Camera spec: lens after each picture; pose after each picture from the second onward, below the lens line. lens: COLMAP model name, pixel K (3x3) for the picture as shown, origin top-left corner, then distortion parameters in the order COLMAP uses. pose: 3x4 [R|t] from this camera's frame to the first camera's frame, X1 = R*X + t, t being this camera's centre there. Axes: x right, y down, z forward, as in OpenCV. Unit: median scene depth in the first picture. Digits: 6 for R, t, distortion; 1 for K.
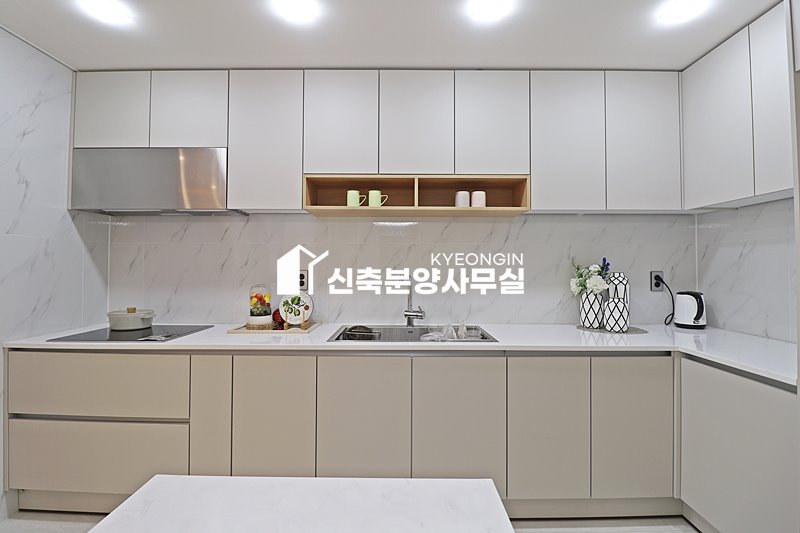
lens RADIAL K [[383.4, 0, 400.6], [0, 383.4, 262.6], [0, 0, 1]] dist [0.000415, -0.000237]
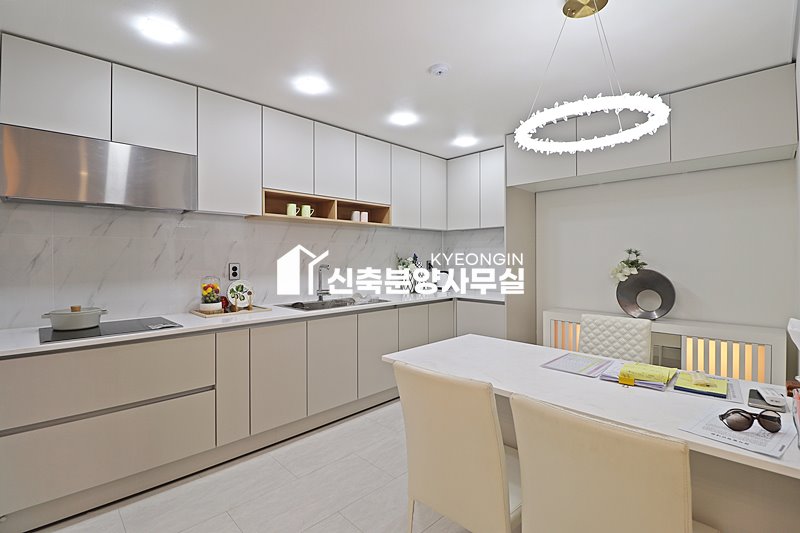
lens RADIAL K [[383.4, 0, 400.6], [0, 383.4, 262.6], [0, 0, 1]] dist [0.000415, -0.000237]
pose [[0.696918, -0.014699, 0.717000, -0.816751], [0.002281, 0.999830, 0.018280, -0.003338], [-0.717147, -0.011105, 0.696834, -0.218715]]
